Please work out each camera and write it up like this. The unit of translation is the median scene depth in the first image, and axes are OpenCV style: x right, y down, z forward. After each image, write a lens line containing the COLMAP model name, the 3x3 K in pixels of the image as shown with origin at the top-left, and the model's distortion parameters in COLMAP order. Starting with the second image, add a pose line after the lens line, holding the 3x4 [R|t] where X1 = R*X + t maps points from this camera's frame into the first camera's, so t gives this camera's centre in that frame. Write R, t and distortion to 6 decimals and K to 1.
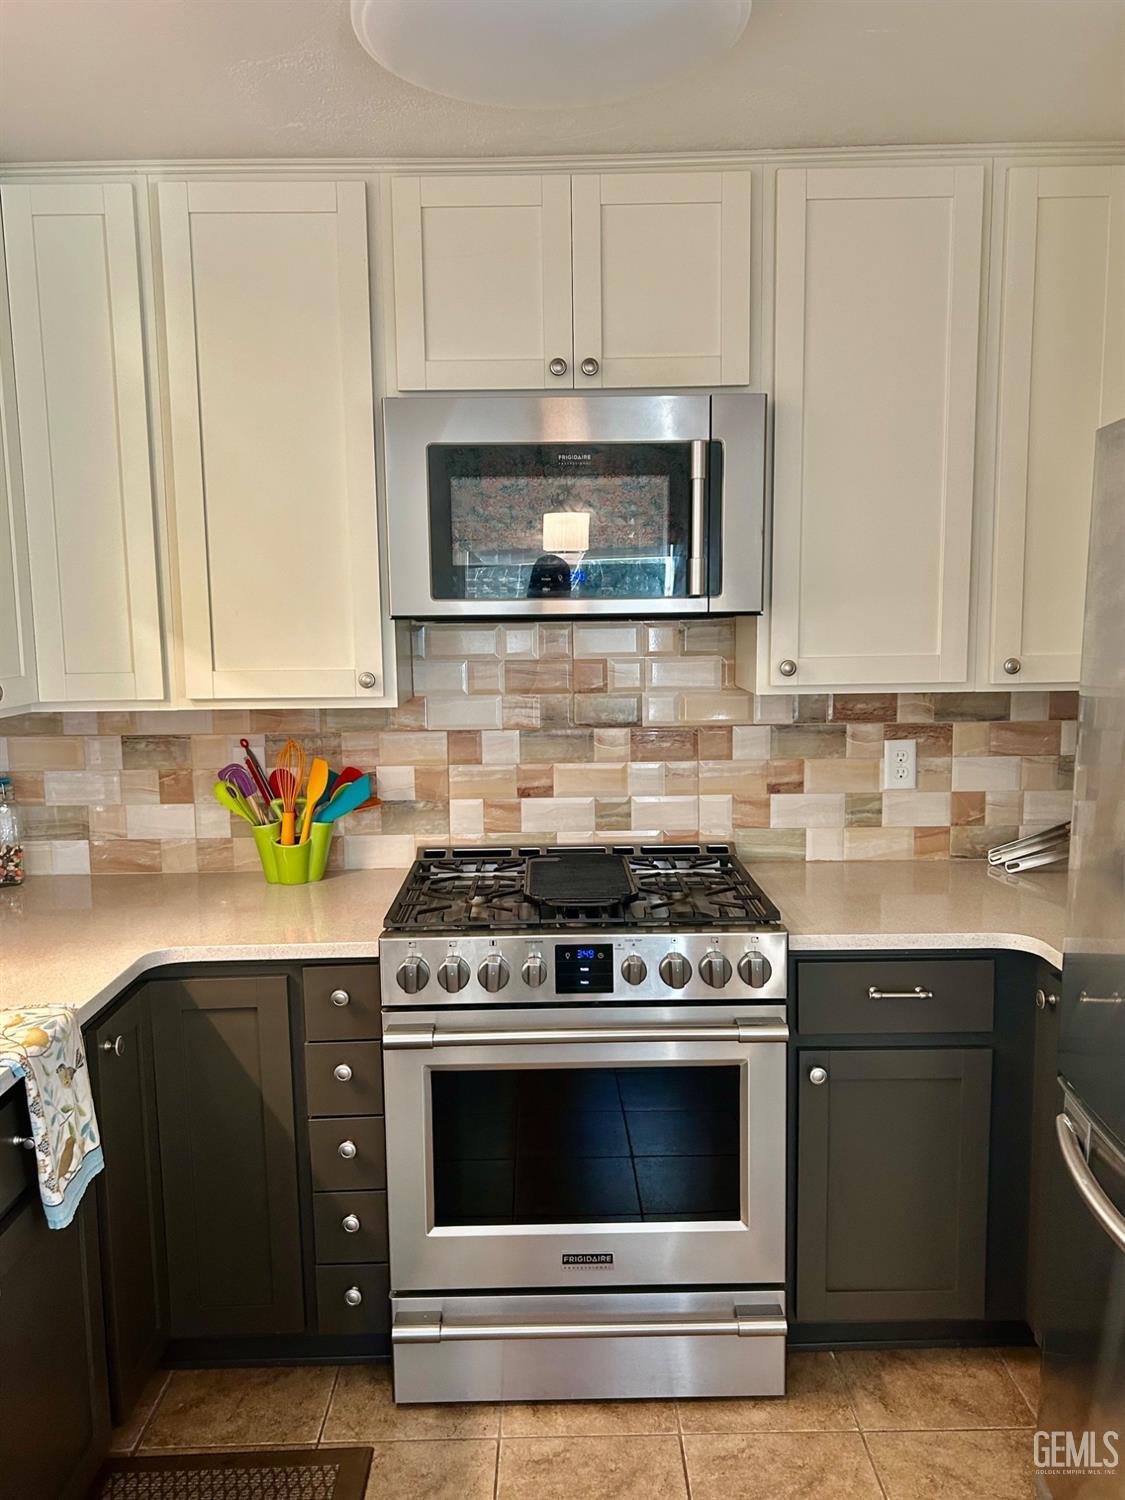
lens RADIAL K [[1183.6, 0, 557.9], [0, 1183.6, 751.9], [0, 0, 1]] dist [0.050081, -0.061330]
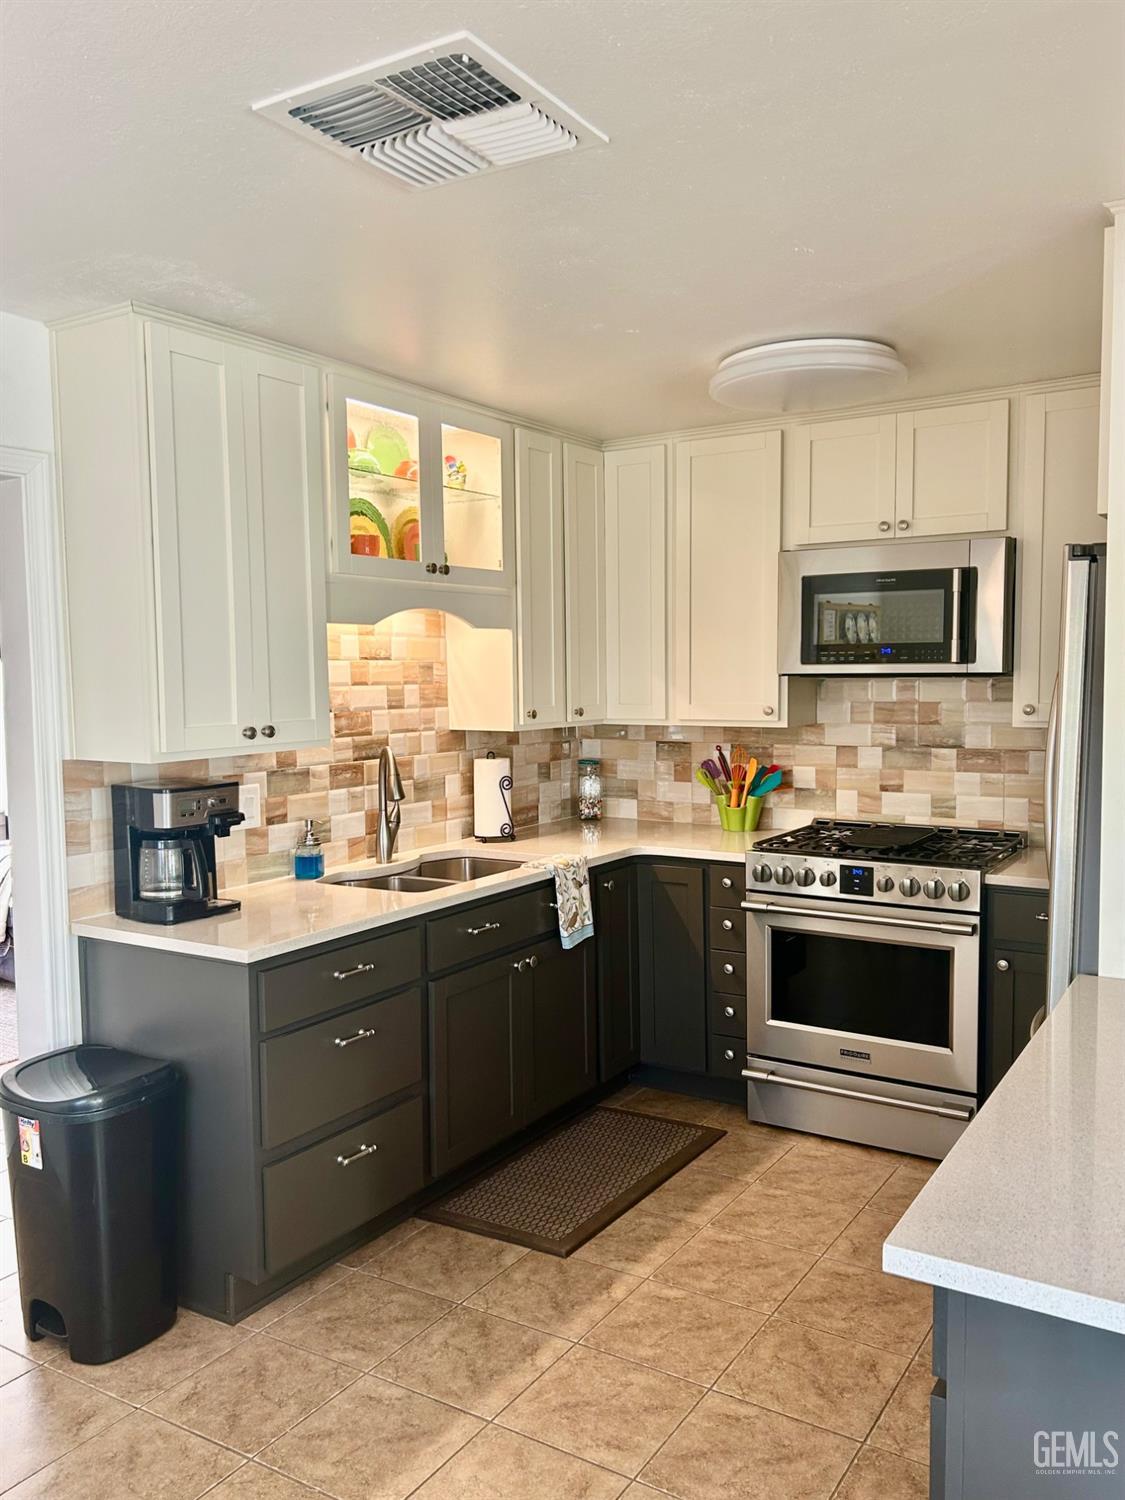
lens RADIAL K [[1183.6, 0, 562.0], [0, 1183.6, 750.8], [0, 0, 1]] dist [0.050081, -0.061330]
pose [[0.838963, 0.043205, -0.542471, 0.475738], [-0.066436, 0.997519, -0.023302, 0.052193], [0.540118, 0.055589, 0.839751, -0.552045]]
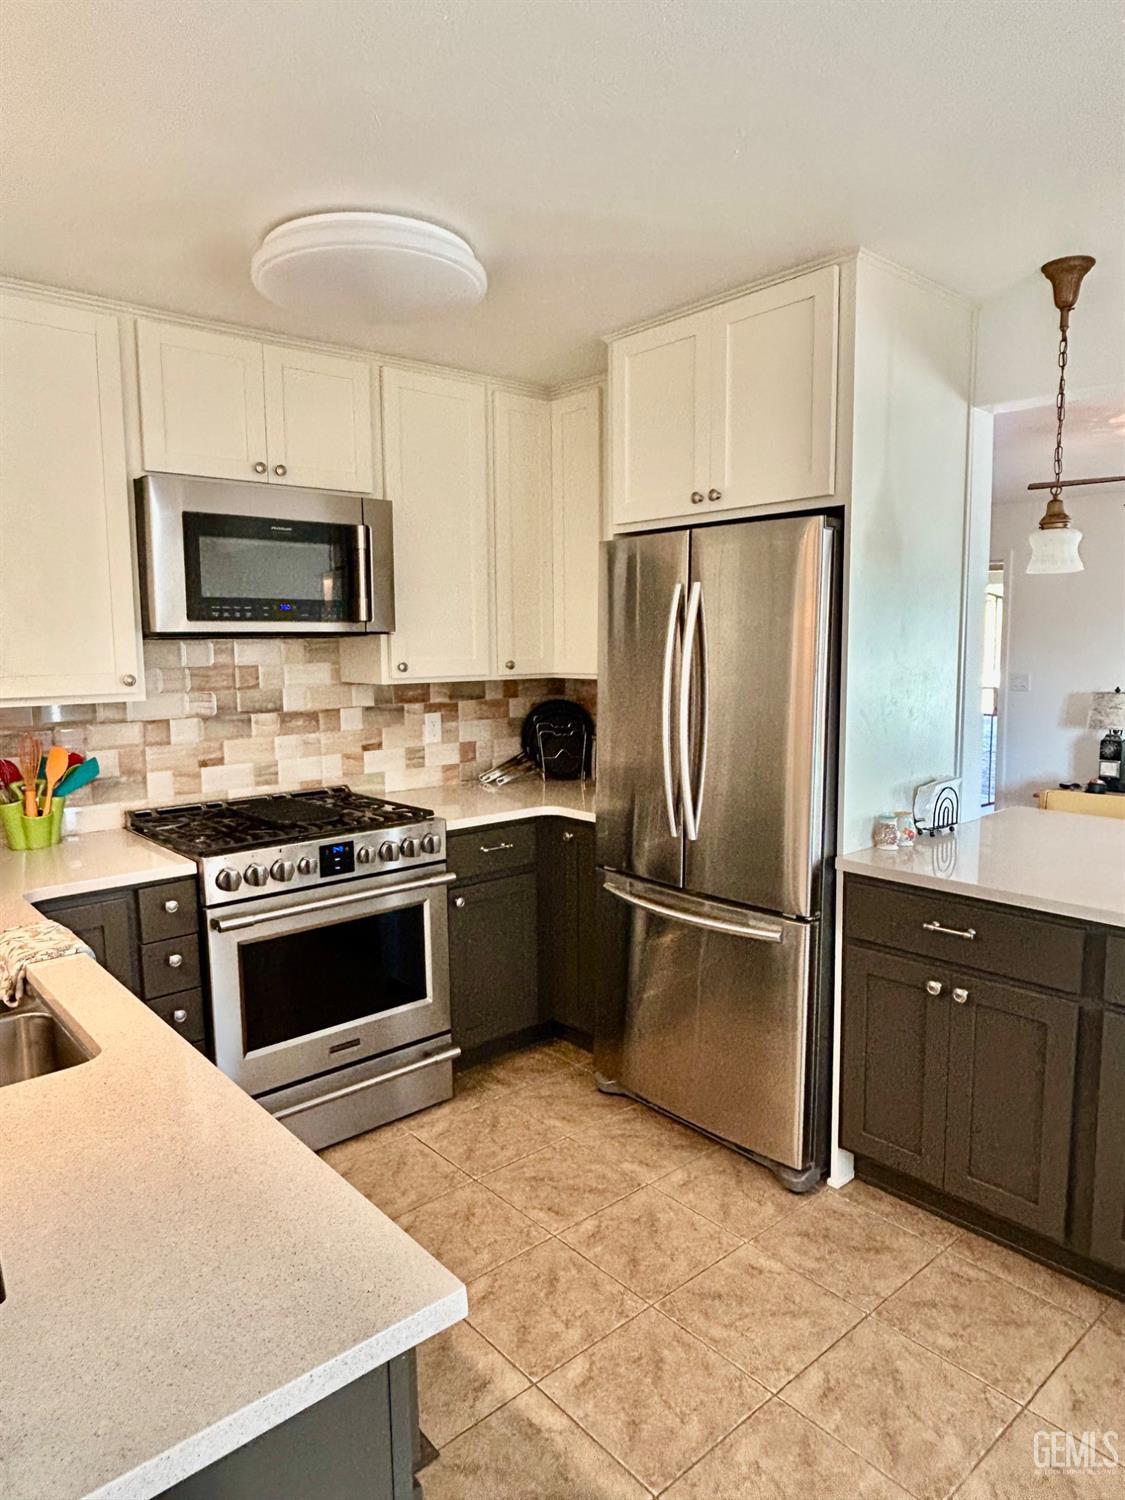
lens RADIAL K [[944.6, 0, 560.0], [0, 944.6, 743.1], [0, 0, 1]] dist [-0.000507, -0.003139]
pose [[0.761323, -0.065781, 0.645028, -0.440811], [0.078156, 0.996897, 0.009418, 0.034473], [-0.643645, 0.043243, 0.764101, -0.115872]]
